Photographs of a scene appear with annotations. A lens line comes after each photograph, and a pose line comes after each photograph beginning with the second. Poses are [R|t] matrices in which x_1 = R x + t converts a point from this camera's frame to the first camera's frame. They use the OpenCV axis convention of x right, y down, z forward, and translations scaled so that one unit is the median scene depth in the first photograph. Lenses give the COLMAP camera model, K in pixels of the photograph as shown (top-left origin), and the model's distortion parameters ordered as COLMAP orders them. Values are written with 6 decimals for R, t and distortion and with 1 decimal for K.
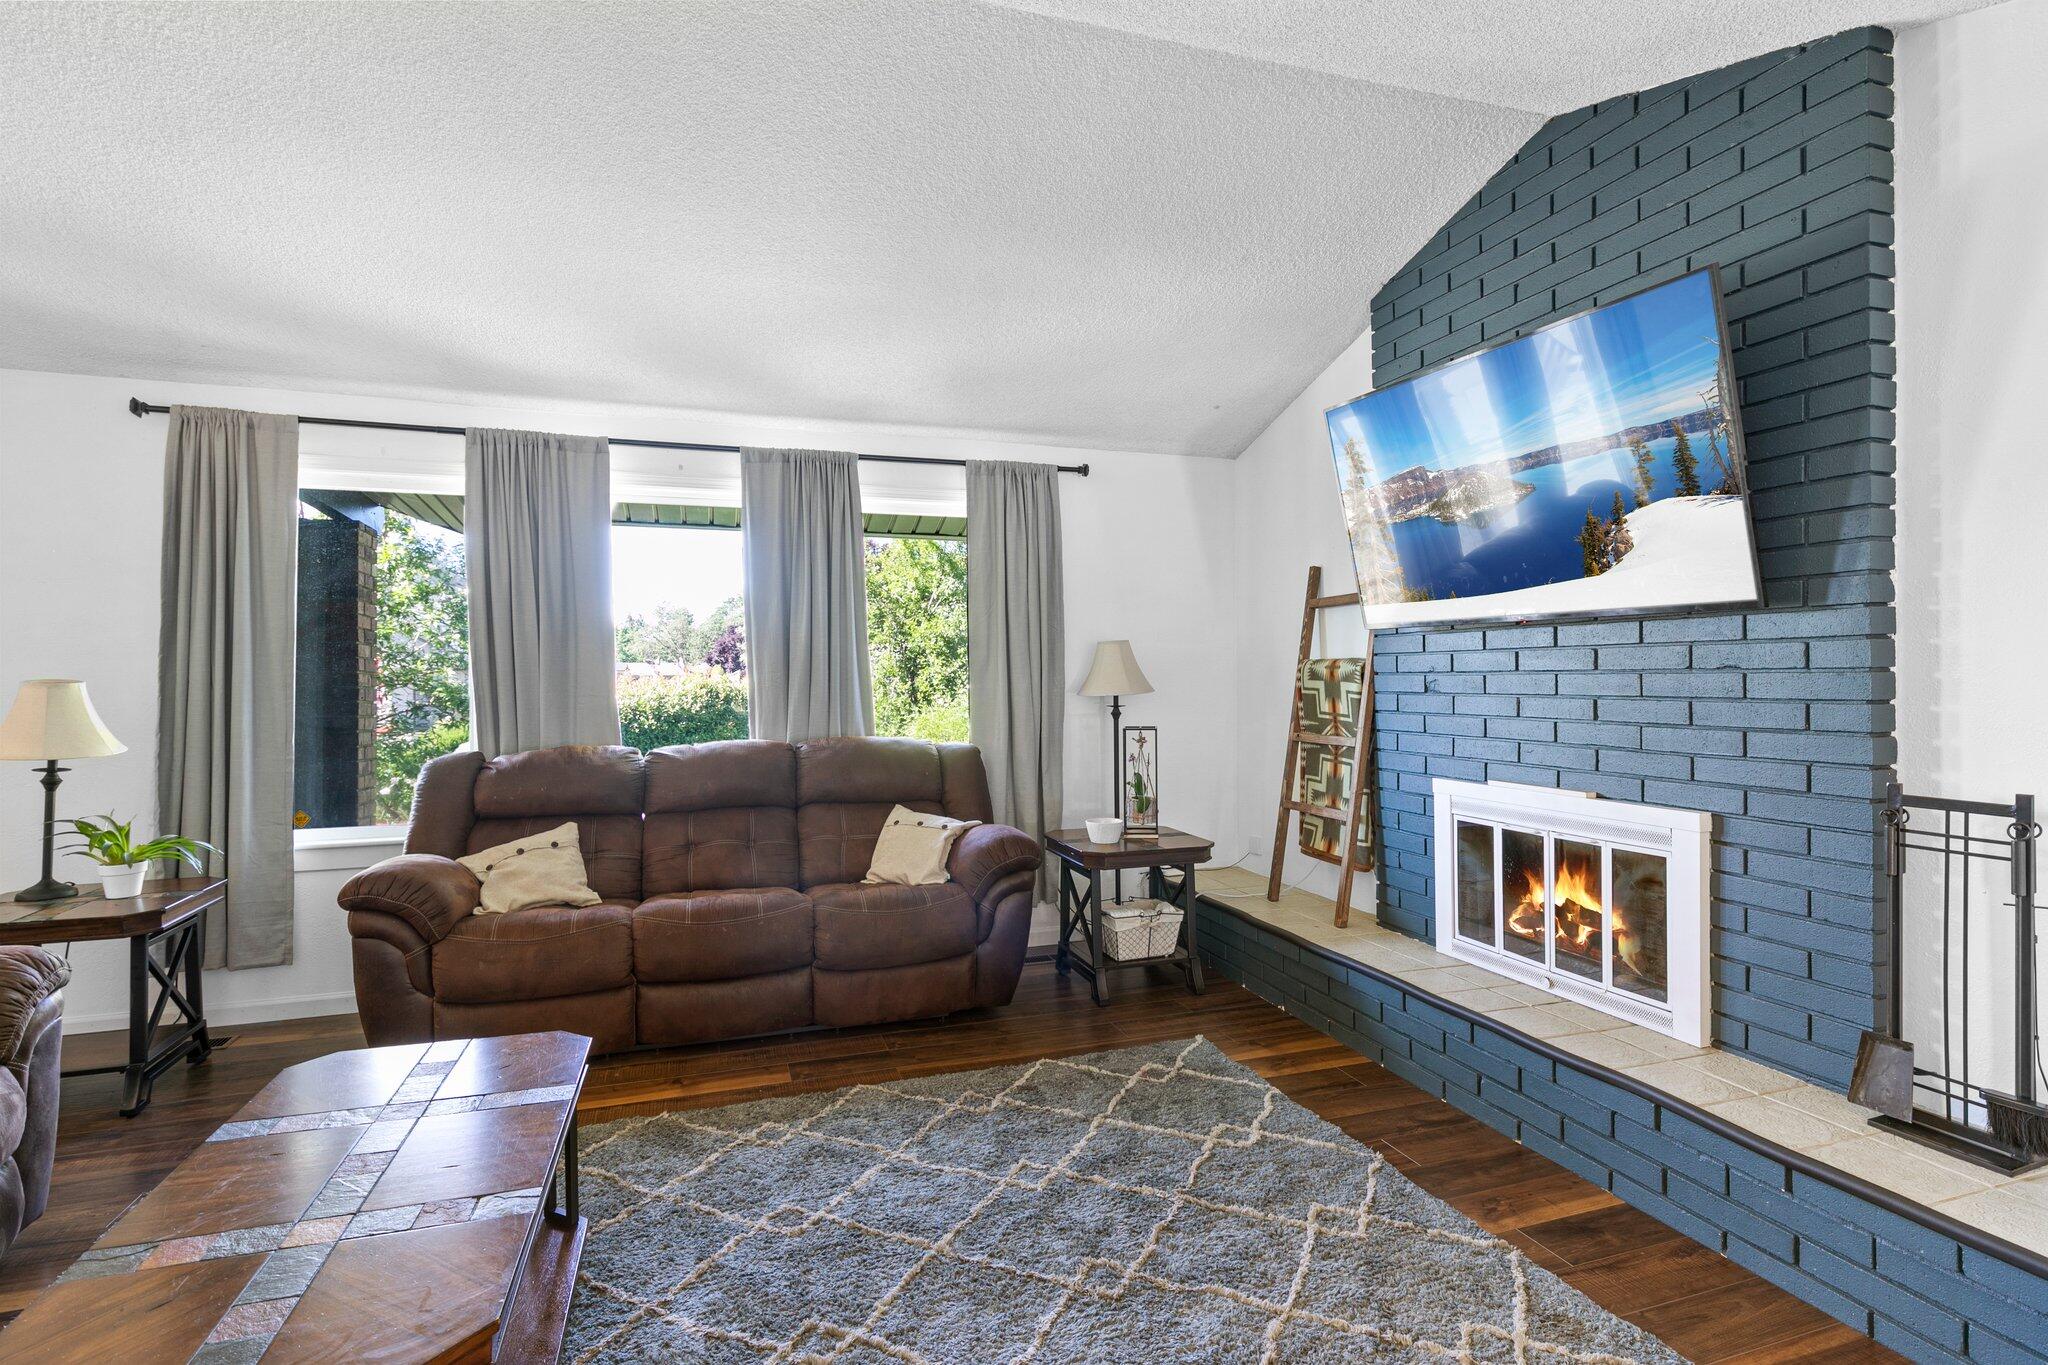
lens RADIAL K [[1008.7, 0, 1038.2], [0, 1008.7, 675.9], [0, 0, 1]] dist [0.003838, -0.000598]
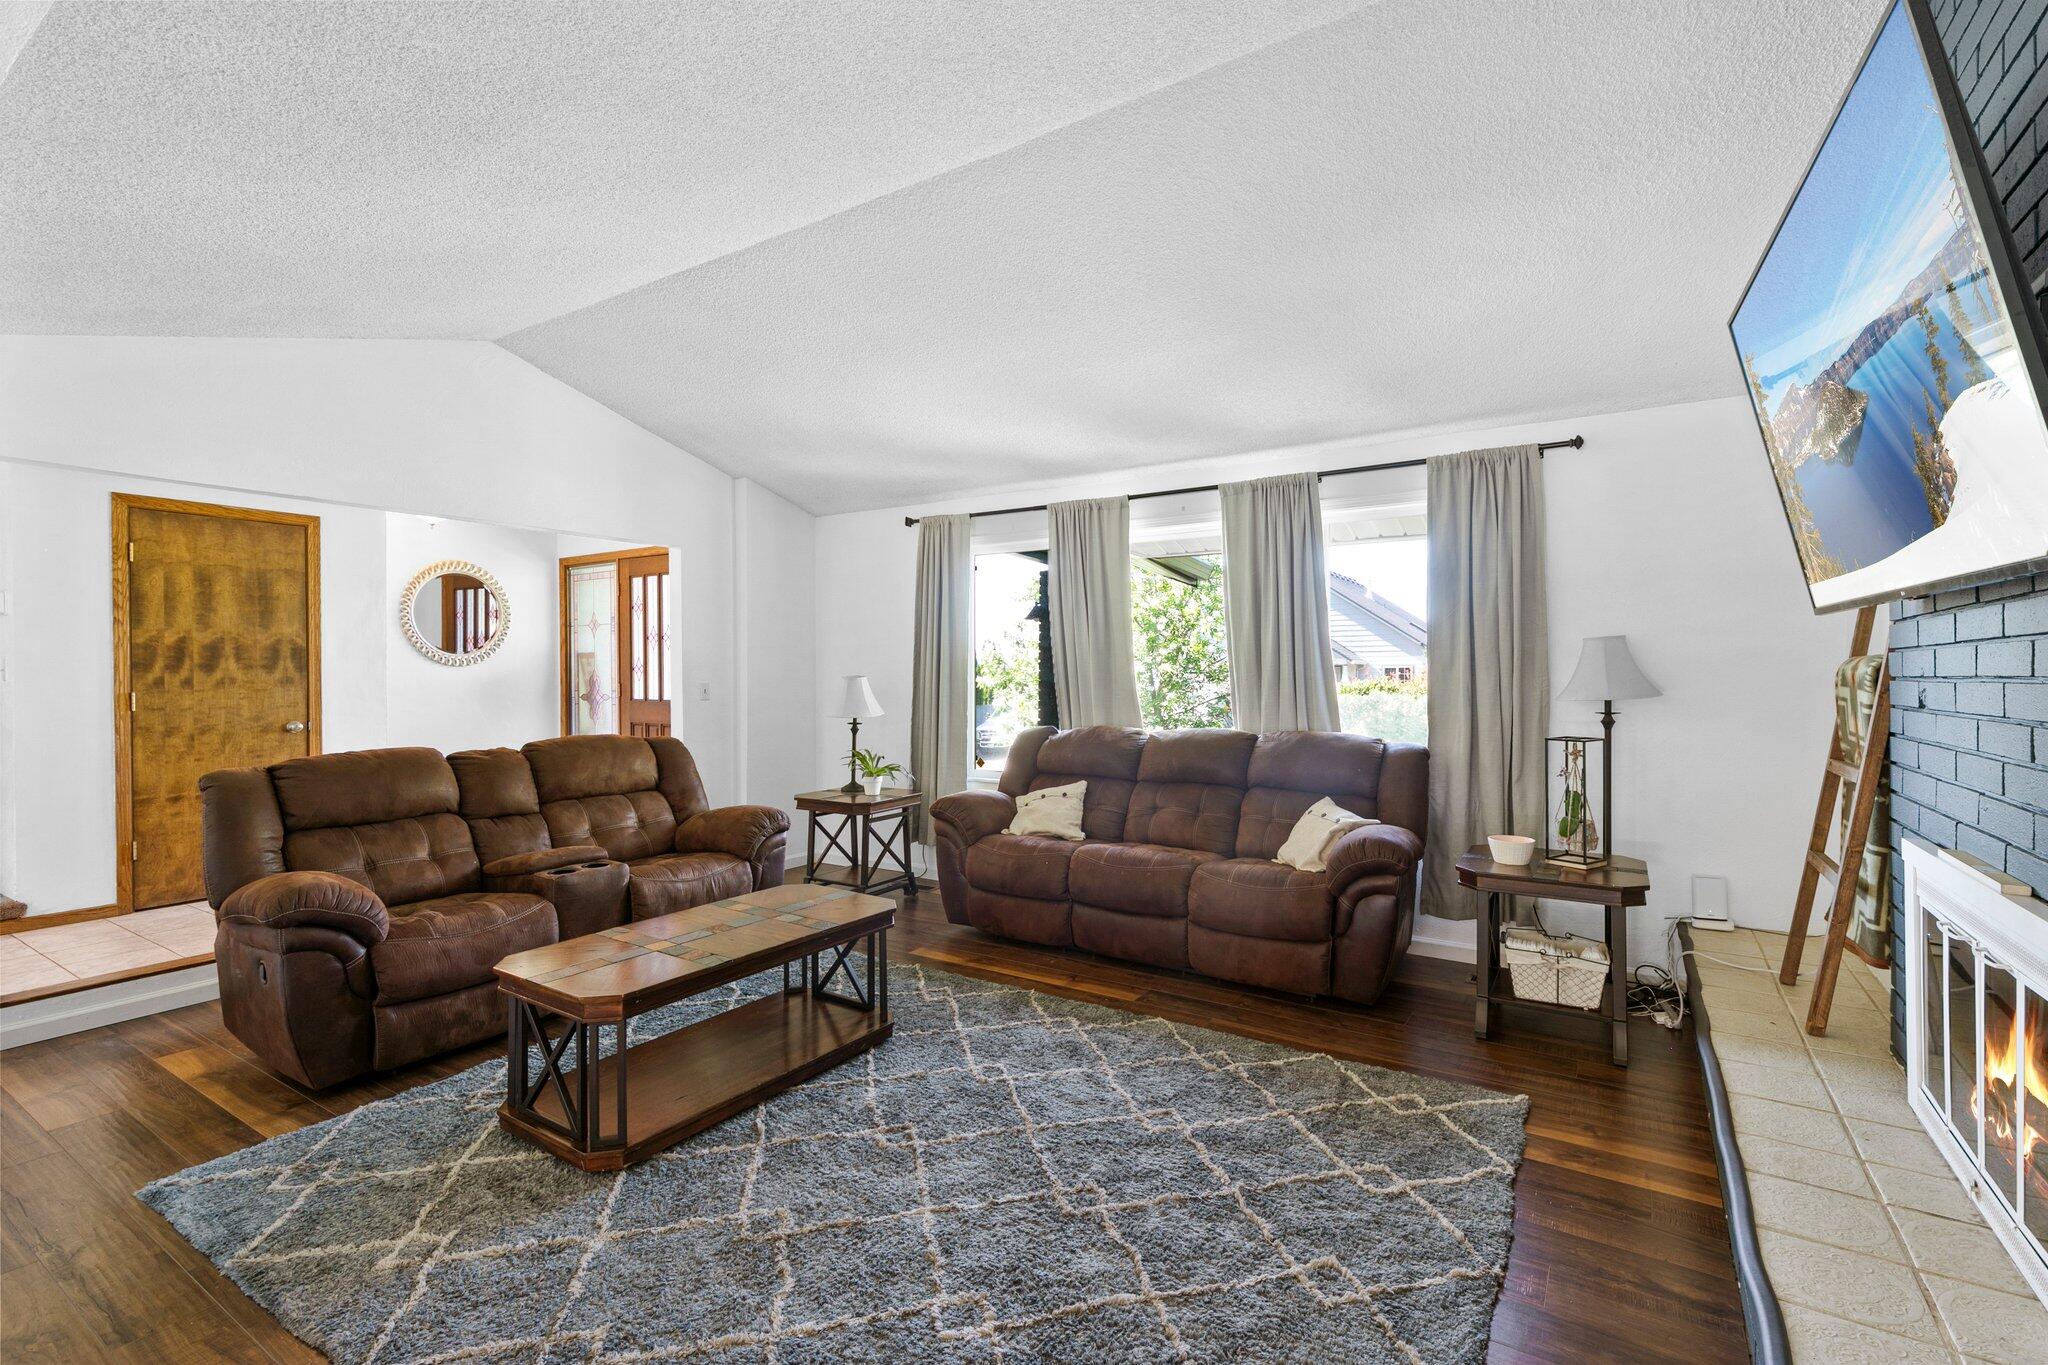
lens RADIAL K [[916.2, 0, 1034.8], [0, 916.2, 670.9], [0, 0, 1]] dist [0.003284, -0.000851]
pose [[0.617813, 0.002555, -0.786321, 0.528054], [-0.002457, 0.999996, 0.001318, -0.007316], [0.786321, 0.001117, 0.617817, 0.188609]]
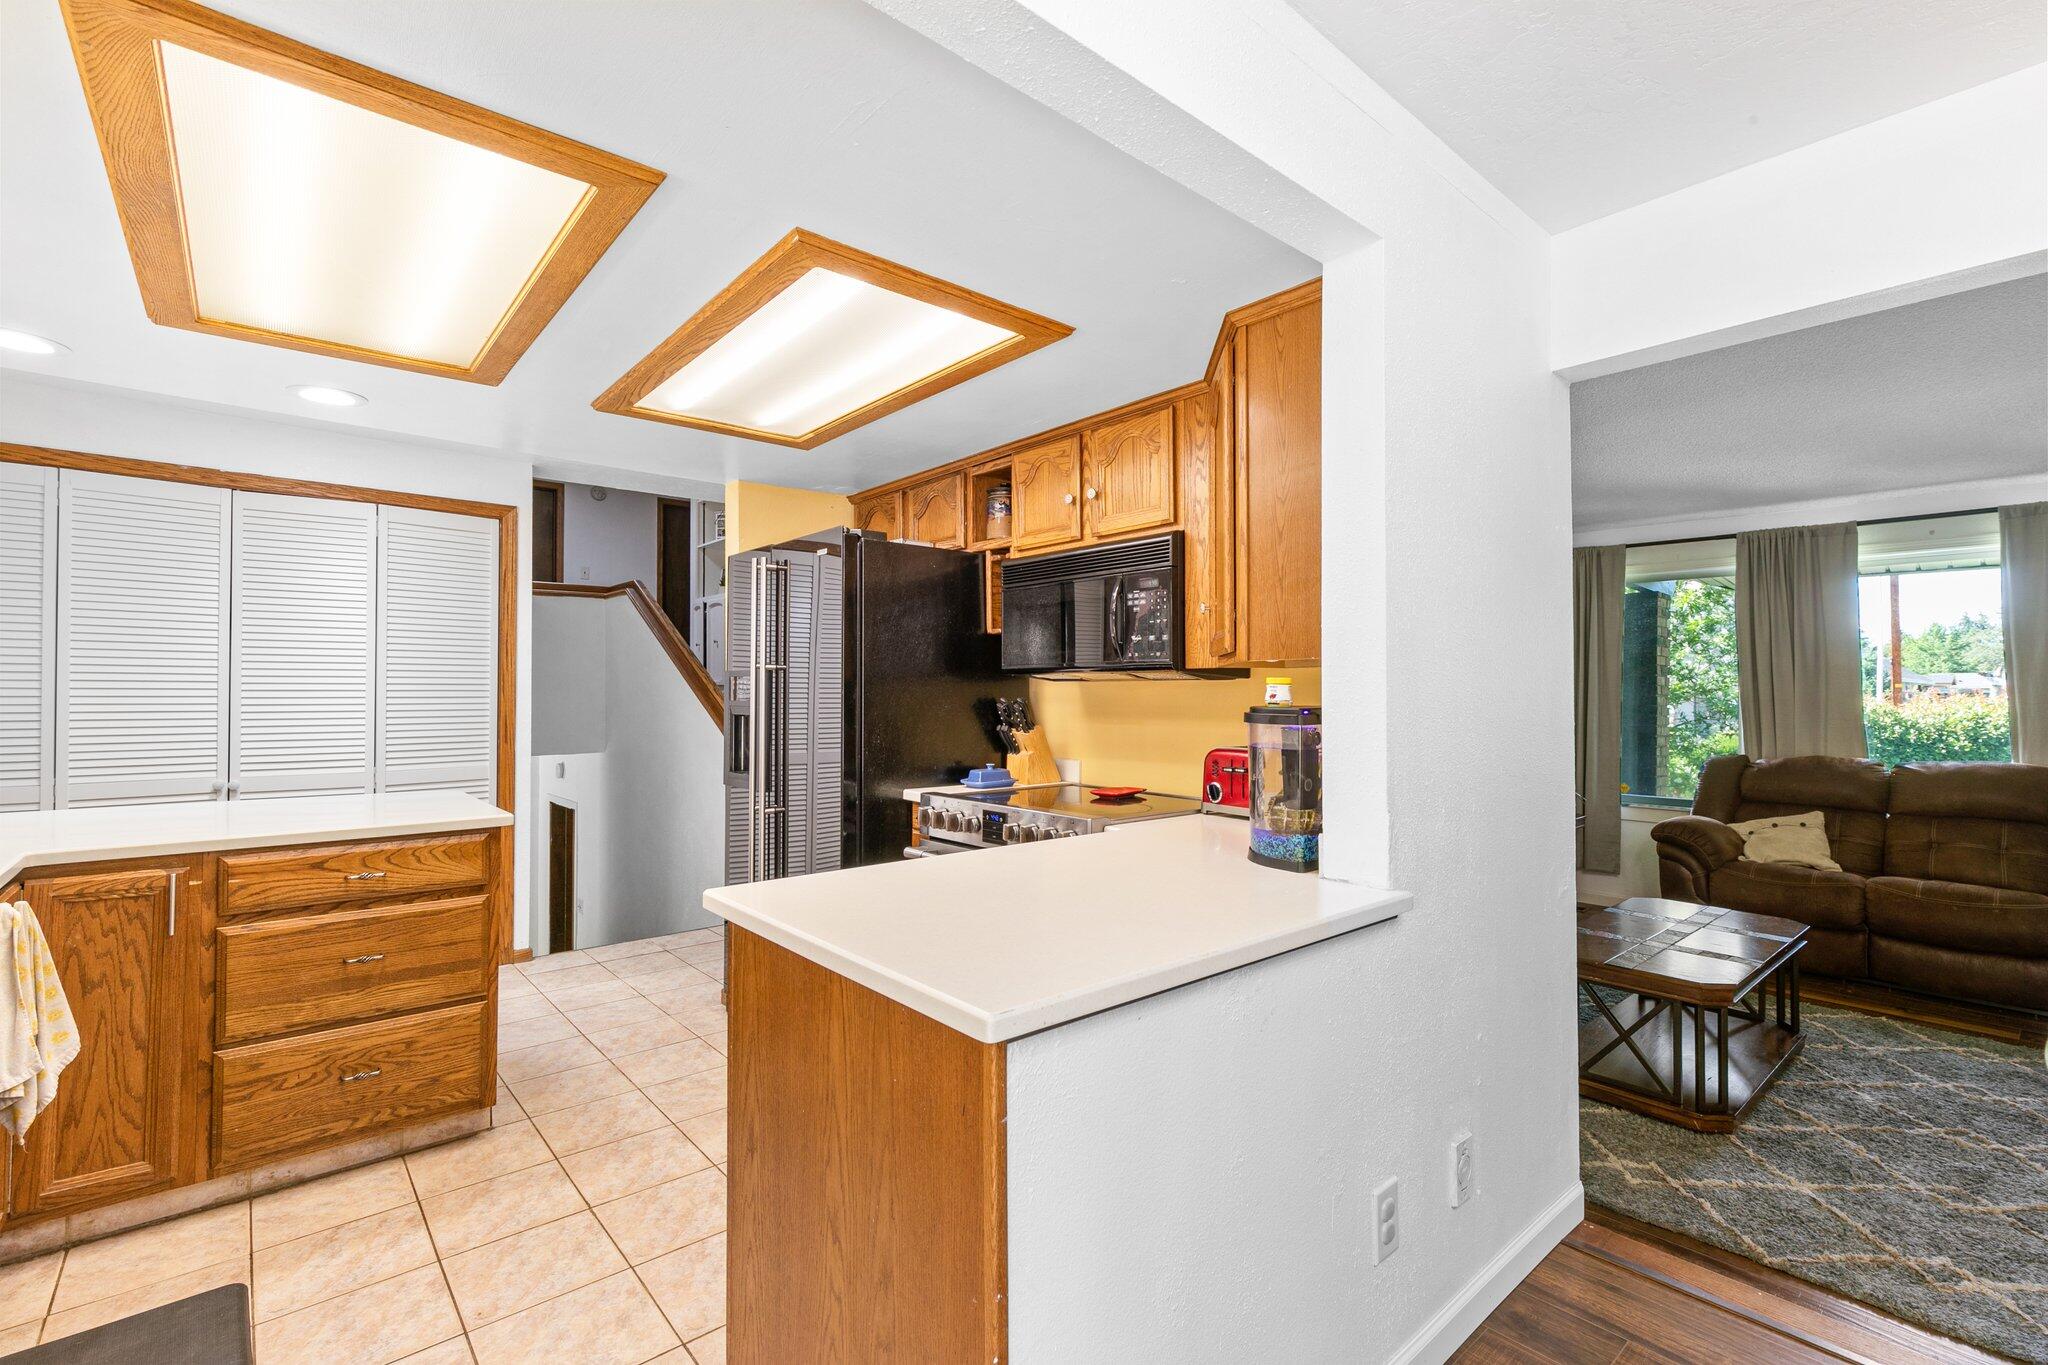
lens RADIAL K [[916.2, 0, 1028.8], [0, 916.2, 683.5], [0, 0, 1]] dist [0.003284, -0.000851]
pose [[0.378647, 0.002408, -0.925538, 0.311795], [-0.004899, 0.999988, 0.000598, -0.026386], [0.925528, 0.004308, 0.378655, -0.509239]]
